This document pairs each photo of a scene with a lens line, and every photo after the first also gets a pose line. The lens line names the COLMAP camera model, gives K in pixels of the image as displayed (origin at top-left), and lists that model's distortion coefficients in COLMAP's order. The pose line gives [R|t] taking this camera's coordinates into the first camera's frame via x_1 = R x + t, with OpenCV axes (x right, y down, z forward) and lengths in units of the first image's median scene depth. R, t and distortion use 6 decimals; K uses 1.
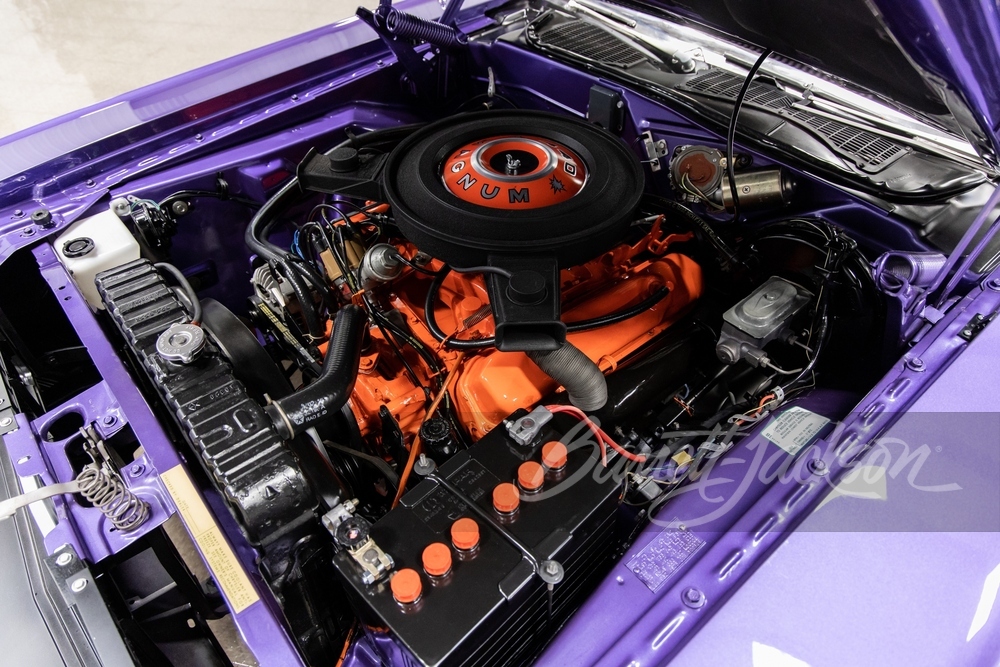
lens RADIAL K [[680.6, 0, 500.0], [0, 680.6, 333.5], [0, 0, 1]] dist [-0.000861, -0.001020]
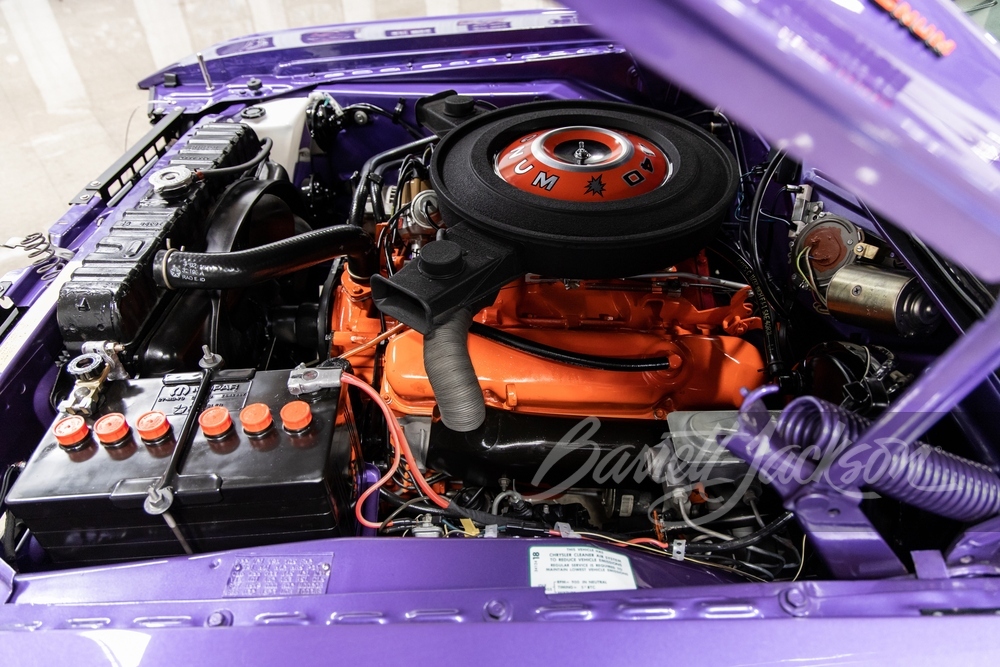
lens RADIAL K [[680.6, 0, 500.0], [0, 680.6, 333.5], [0, 0, 1]] dist [-0.000861, -0.001020]
pose [[0.749556, 0.421662, -0.510261, 0.430432], [-0.445506, 0.891492, 0.082265, -0.066139], [0.489581, 0.165662, 0.856076, 0.231538]]
